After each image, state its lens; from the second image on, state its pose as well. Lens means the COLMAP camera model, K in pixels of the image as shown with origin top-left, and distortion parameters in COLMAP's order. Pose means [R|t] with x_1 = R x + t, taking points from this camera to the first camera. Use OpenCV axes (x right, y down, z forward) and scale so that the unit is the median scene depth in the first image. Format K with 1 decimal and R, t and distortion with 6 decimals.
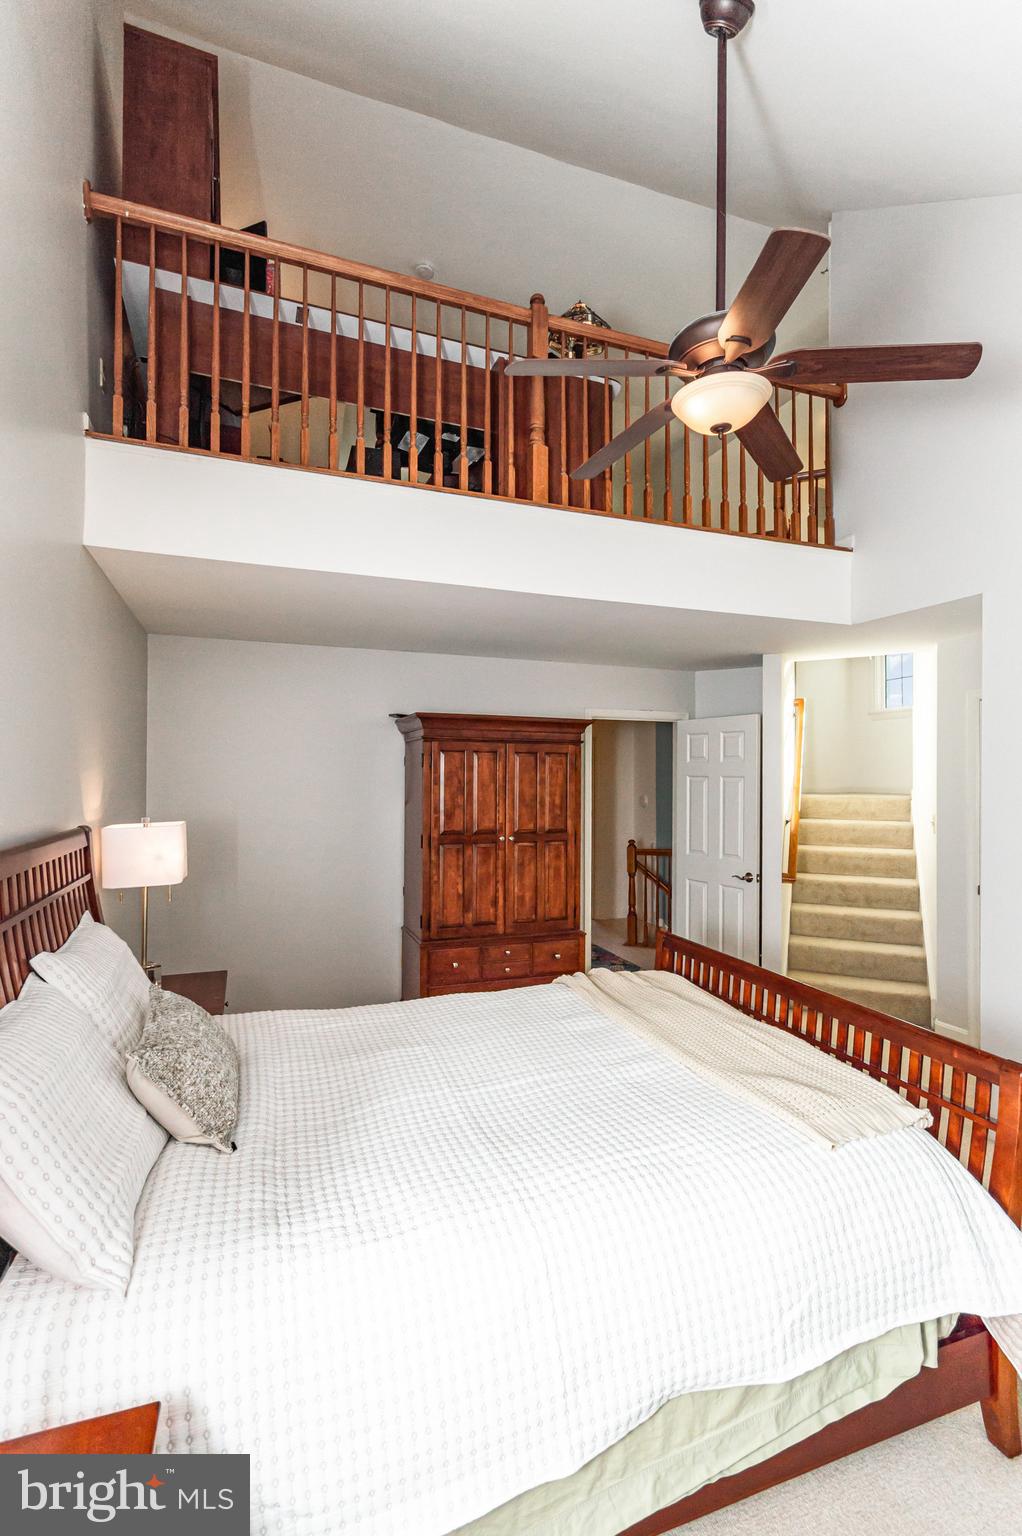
lens RADIAL K [[696.9, 0, 514.7], [0, 696.9, 776.8], [0, 0, 1]] dist [-0.000526, 0.000252]
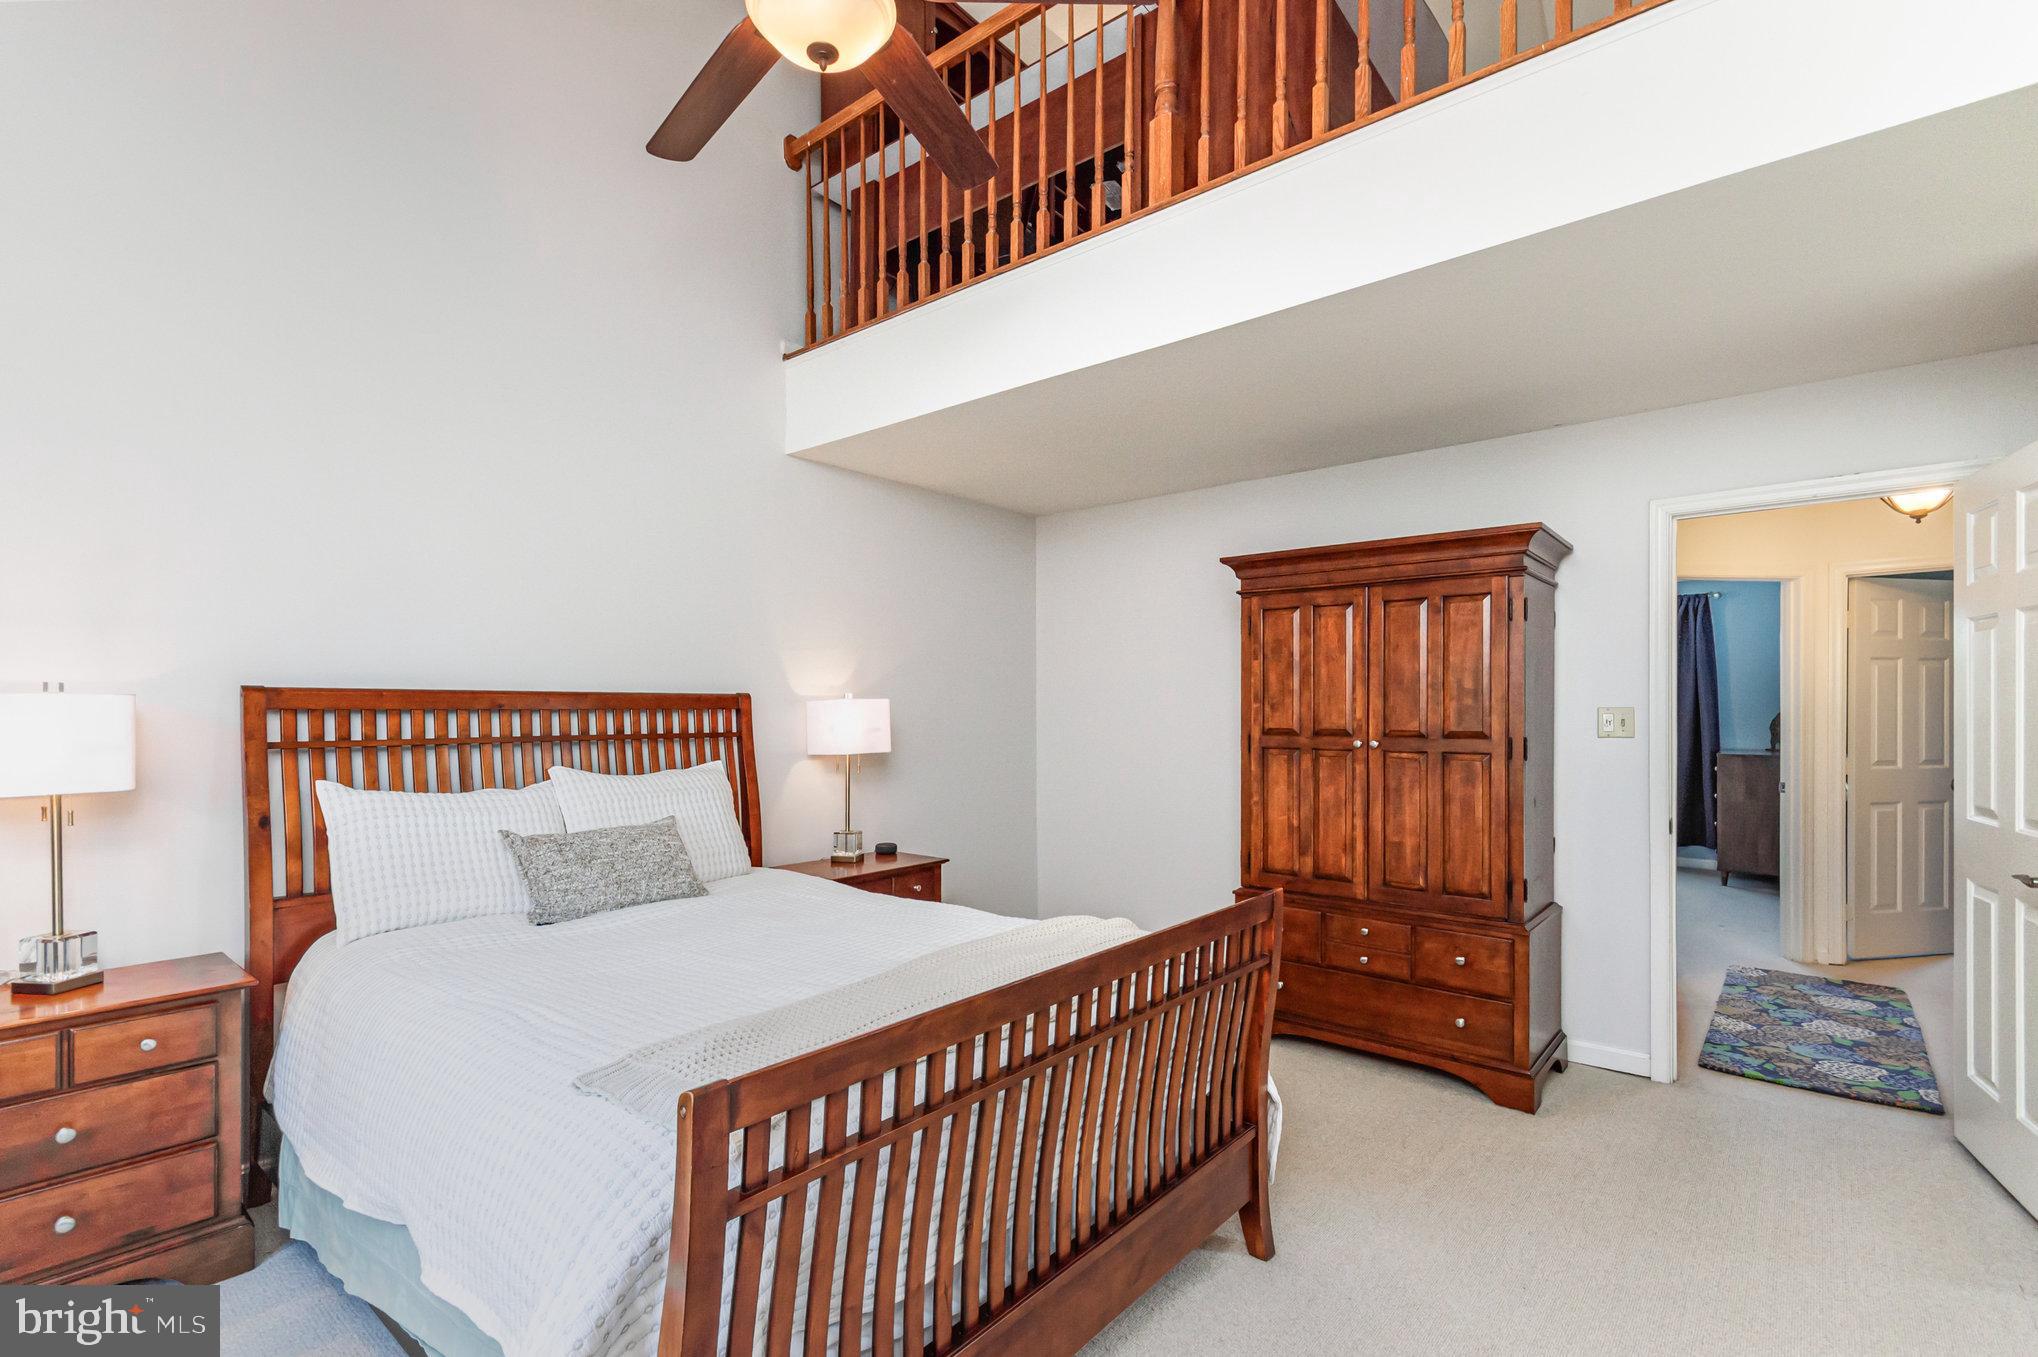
lens RADIAL K [[924.7, 0, 1012.5], [0, 924.7, 710.7], [0, 0, 1]] dist [-0.000526, 0.000252]
pose [[0.490498, -0.003707, -0.871434, 0.539997], [0.009111, 0.999958, 0.000875, 0.056149], [0.871395, -0.008369, 0.490511, 0.337790]]
